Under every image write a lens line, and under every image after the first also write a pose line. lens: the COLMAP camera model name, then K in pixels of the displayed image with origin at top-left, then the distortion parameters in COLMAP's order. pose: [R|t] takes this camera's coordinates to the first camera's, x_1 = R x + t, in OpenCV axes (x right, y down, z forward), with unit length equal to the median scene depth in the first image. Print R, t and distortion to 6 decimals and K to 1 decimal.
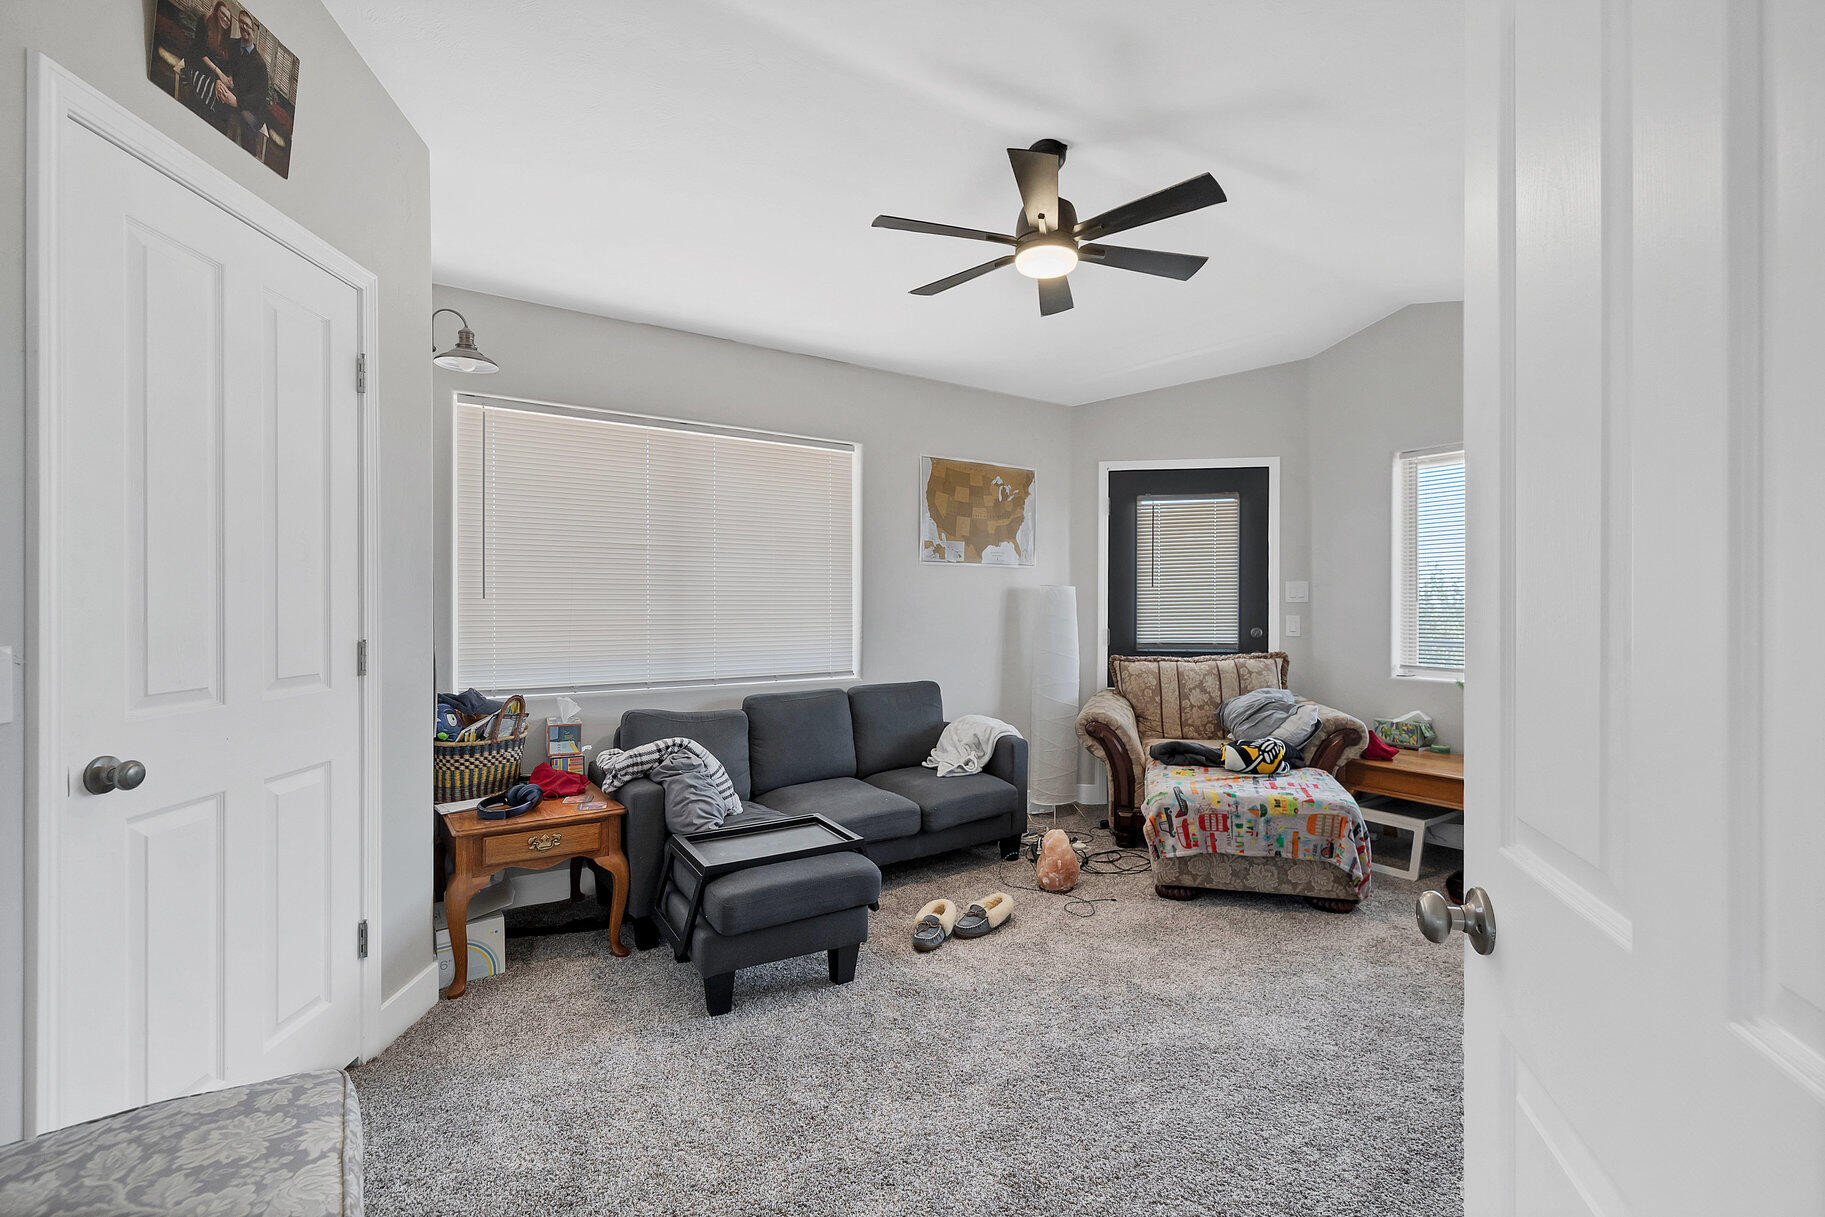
lens RADIAL K [[790.8, 0, 922.5], [0, 790.8, 611.8], [0, 0, 1]] dist [-0.002044, -0.000614]
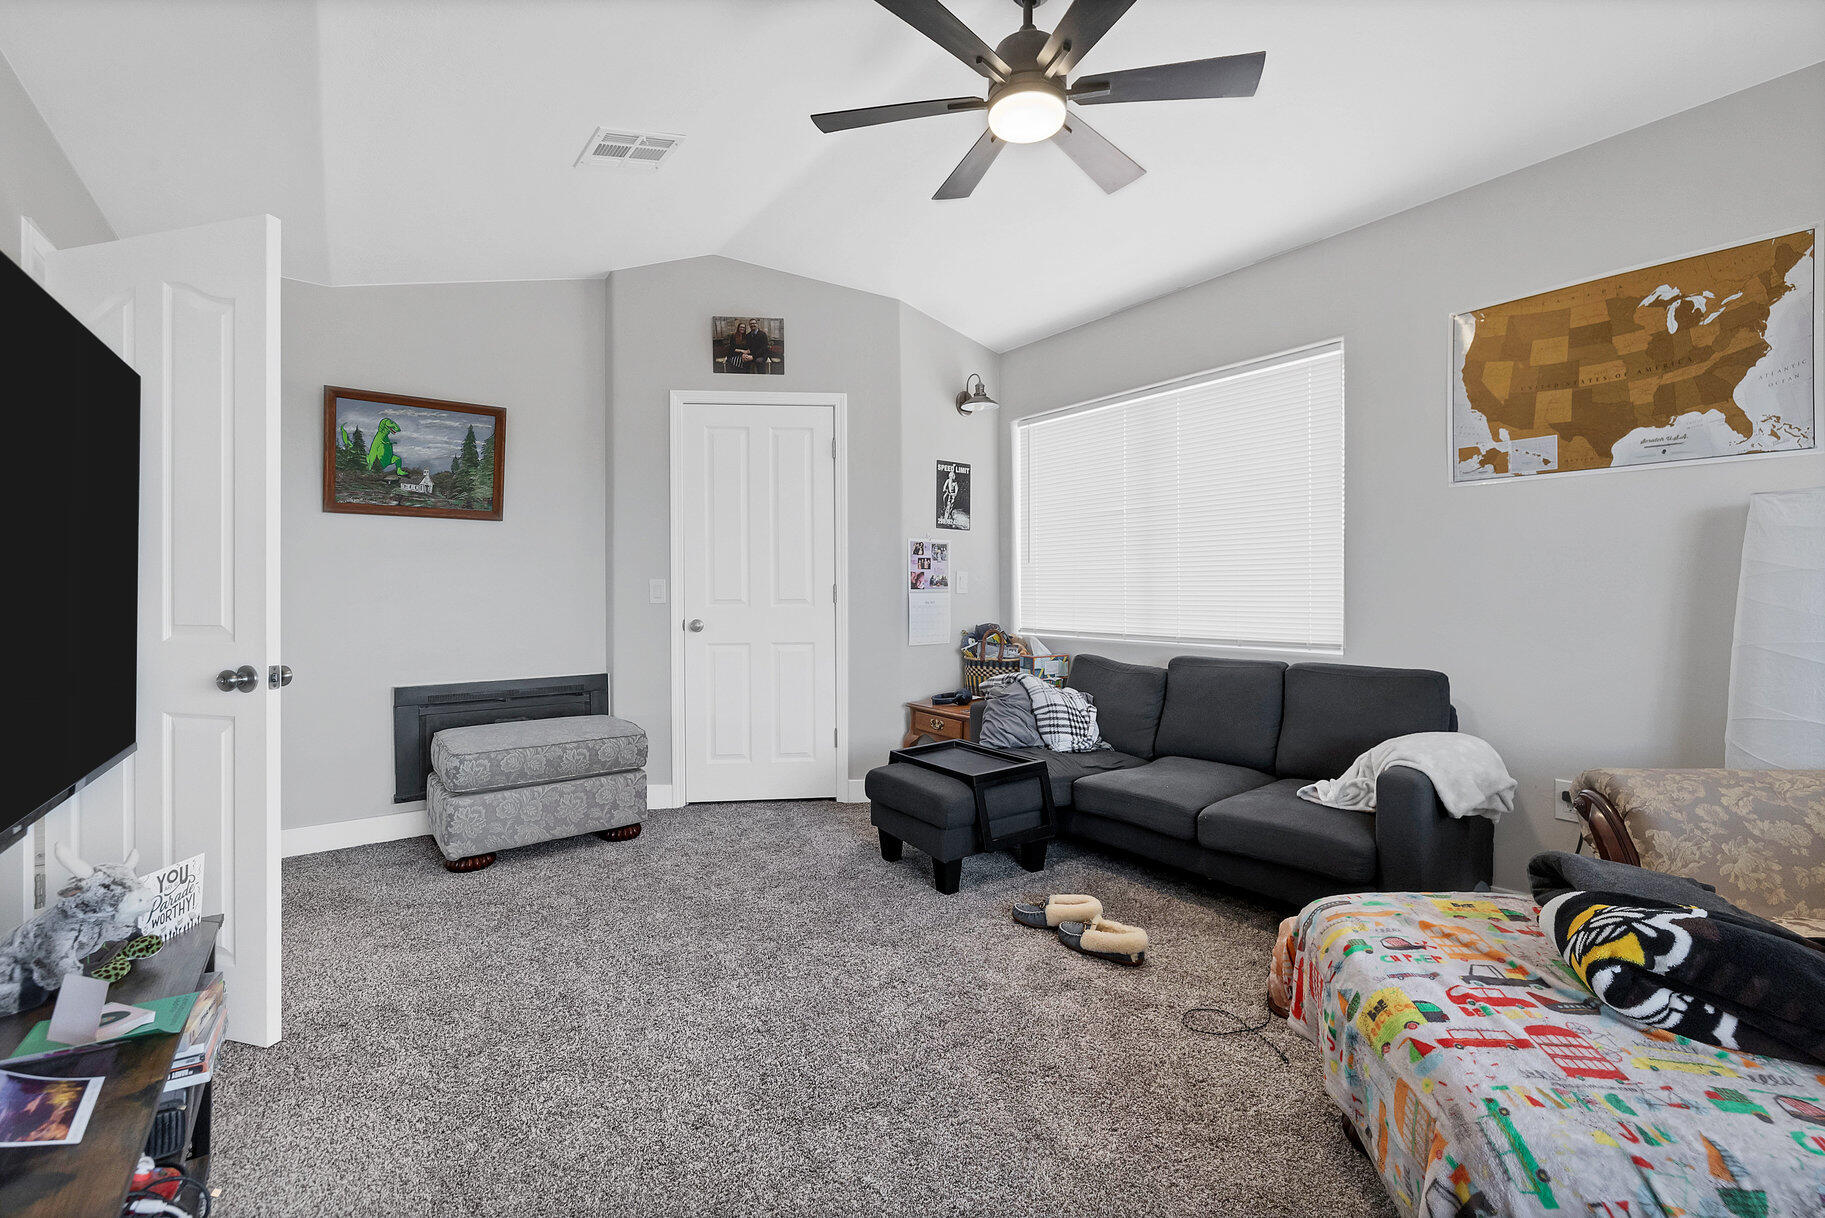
lens RADIAL K [[790.8, 0, 923.5], [0, 790.8, 593.0], [0, 0, 1]] dist [-0.002044, -0.000614]
pose [[0.044718, 0.004417, -0.998990, 0.605430], [-0.003959, 0.999983, 0.004244, 0.023086], [0.998992, 0.003765, 0.044735, 0.547043]]
